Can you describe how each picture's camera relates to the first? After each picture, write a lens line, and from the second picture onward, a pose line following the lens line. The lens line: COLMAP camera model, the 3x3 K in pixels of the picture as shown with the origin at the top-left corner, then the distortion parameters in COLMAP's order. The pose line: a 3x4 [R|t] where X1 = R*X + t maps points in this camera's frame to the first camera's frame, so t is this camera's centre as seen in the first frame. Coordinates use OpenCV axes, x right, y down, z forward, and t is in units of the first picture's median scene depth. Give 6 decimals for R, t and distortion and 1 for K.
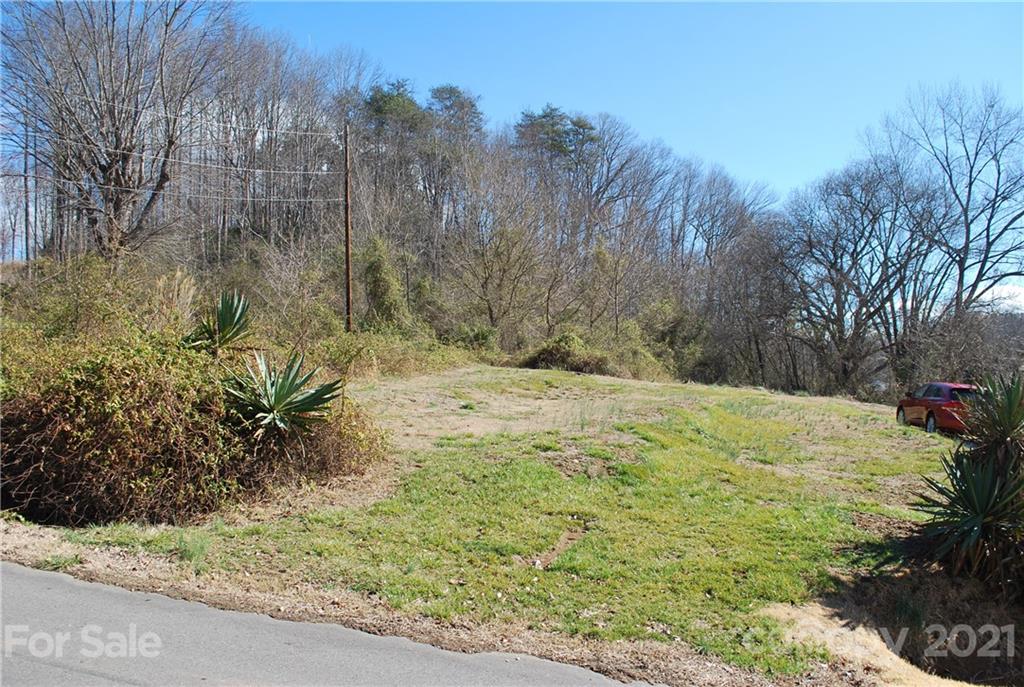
lens RADIAL K [[809.3, 0, 518.1], [0, 809.3, 341.9], [0, 0, 1]] dist [-0.087299, 0.015821]
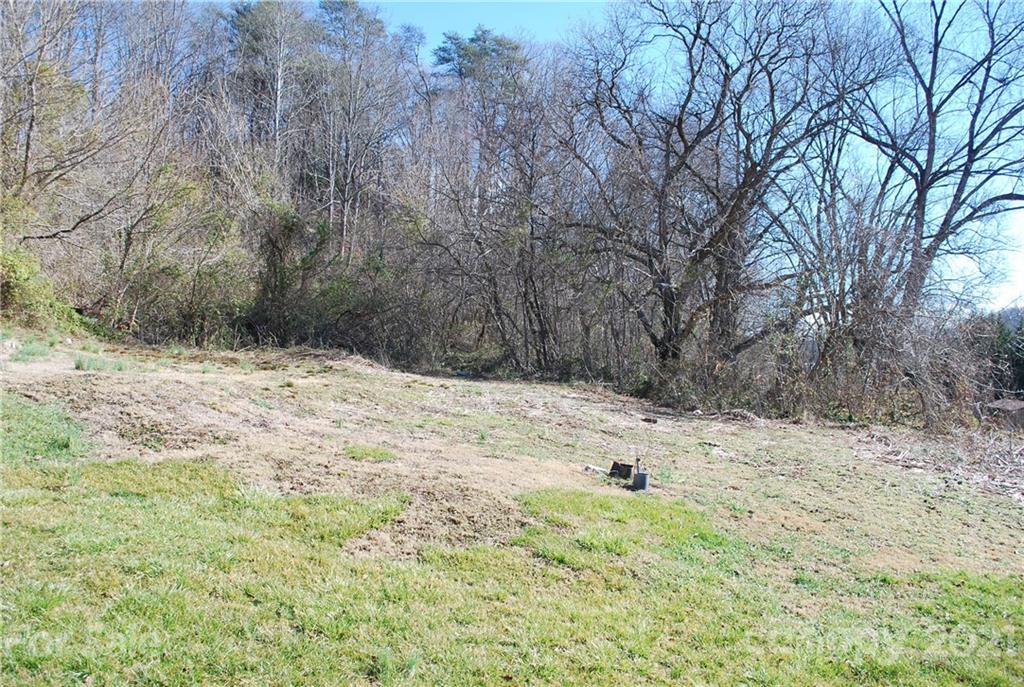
lens RADIAL K [[809.3, 0, 518.1], [0, 809.3, 341.9], [0, 0, 1]] dist [-0.087299, 0.015821]
pose [[0.998228, 0.033836, -0.048955, 0.278972], [-0.032628, 0.999148, 0.025261, 0.022482], [0.049768, -0.023619, 0.998482, 0.358514]]
